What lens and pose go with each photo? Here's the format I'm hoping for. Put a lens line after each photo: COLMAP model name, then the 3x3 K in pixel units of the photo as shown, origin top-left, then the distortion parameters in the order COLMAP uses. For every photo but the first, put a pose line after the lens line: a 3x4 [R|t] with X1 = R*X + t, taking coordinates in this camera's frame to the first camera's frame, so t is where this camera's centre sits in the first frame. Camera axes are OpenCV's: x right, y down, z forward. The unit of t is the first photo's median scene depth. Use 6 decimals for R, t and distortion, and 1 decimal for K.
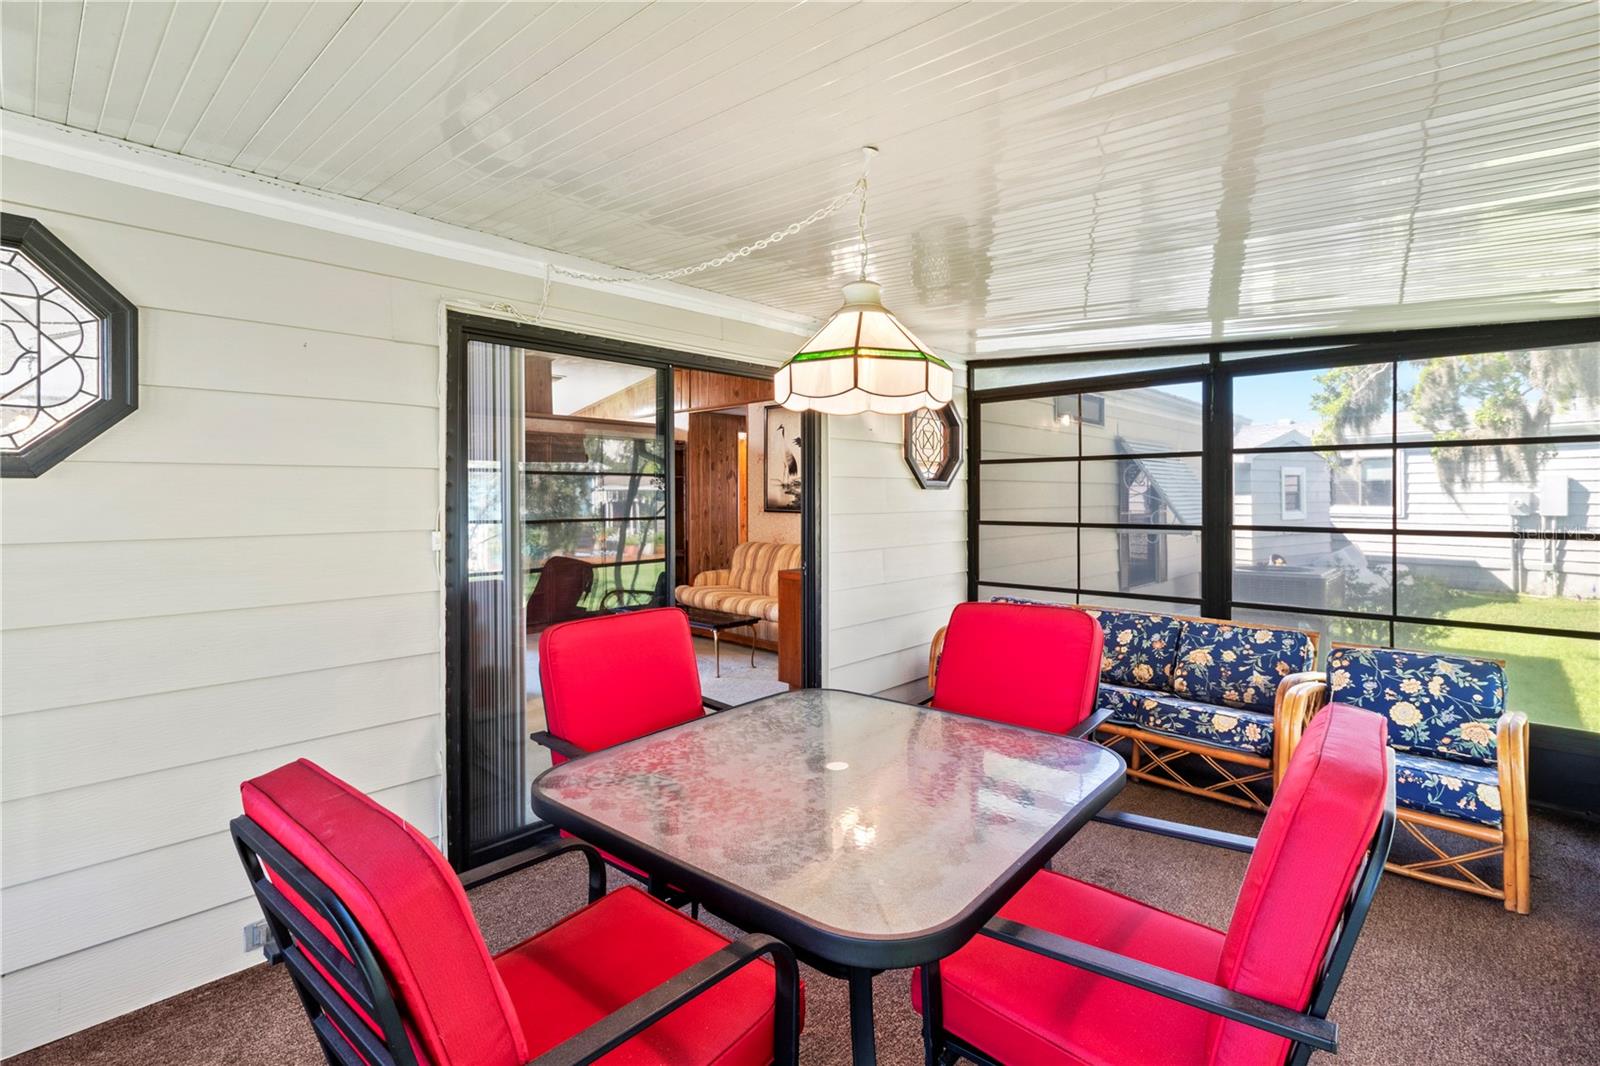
lens RADIAL K [[744.6, 0, 820.2], [0, 744.6, 510.5], [0, 0, 1]] dist [0.001092, 0.000256]
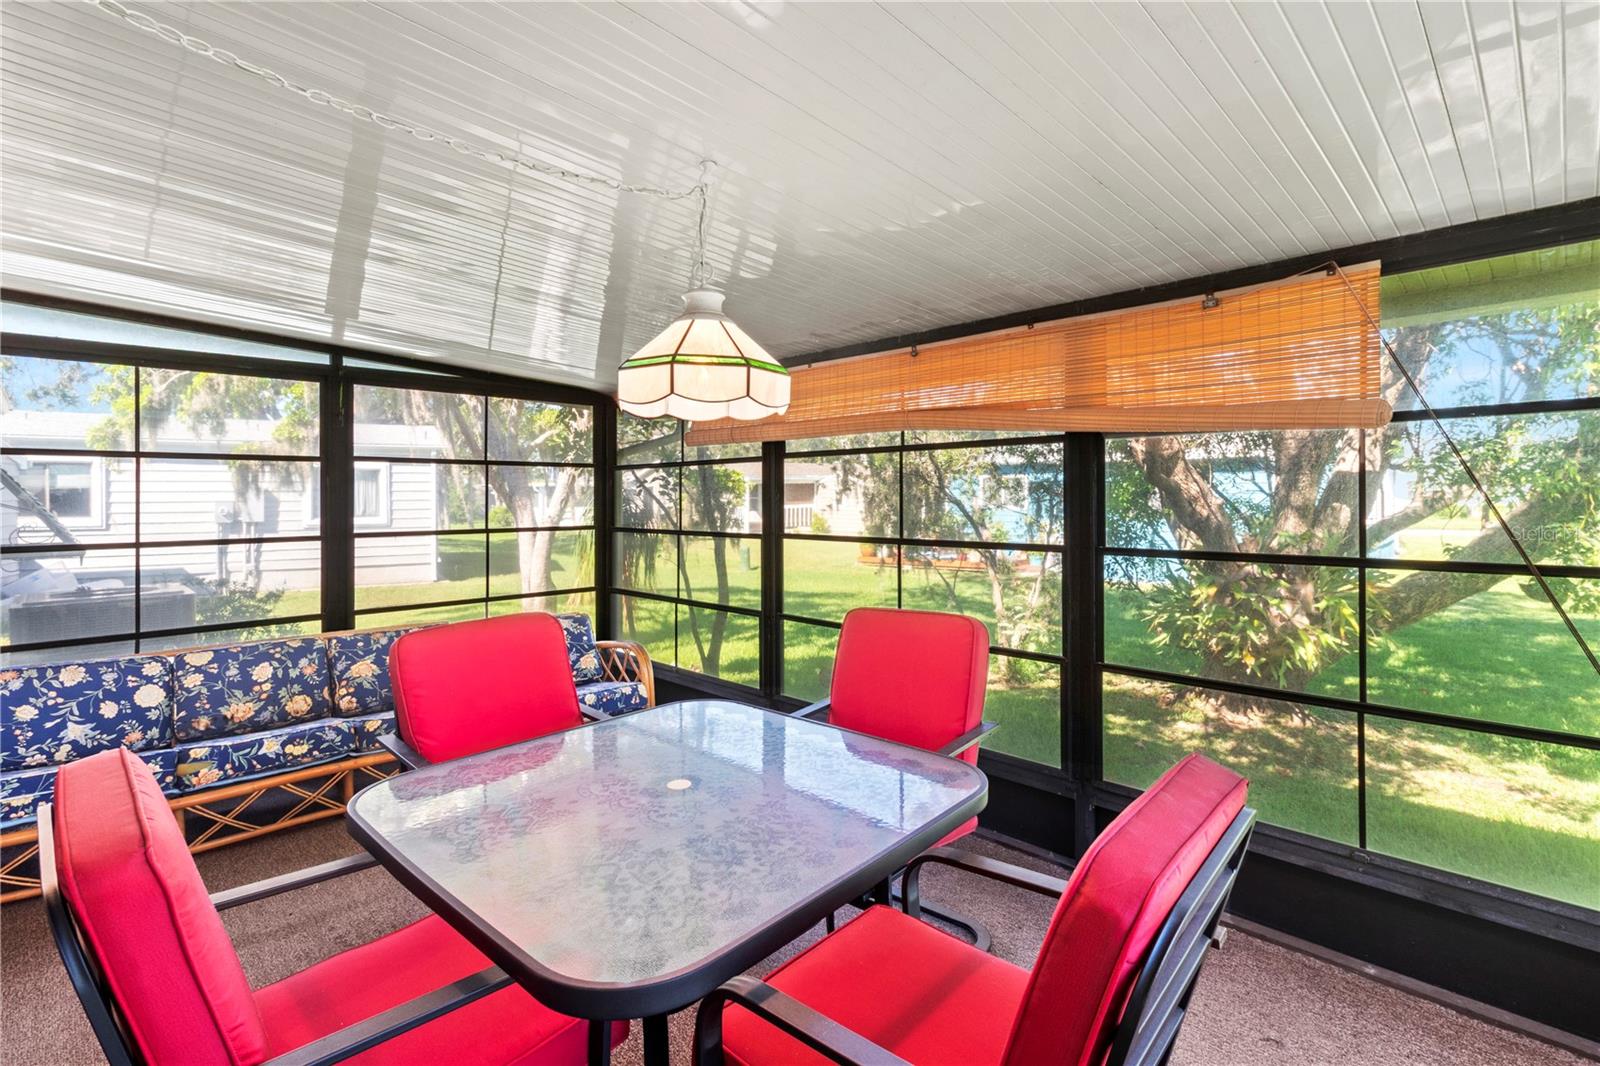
lens RADIAL K [[761.2, 0, 799.9], [0, 761.2, 503.5], [0, 0, 1]] dist [0.000992, -0.021255]
pose [[0.036601, -0.006036, 0.999312, -0.426103], [0.029179, 0.999562, 0.004969, -0.006811], [-0.998904, 0.028977, 0.036761, 0.363686]]
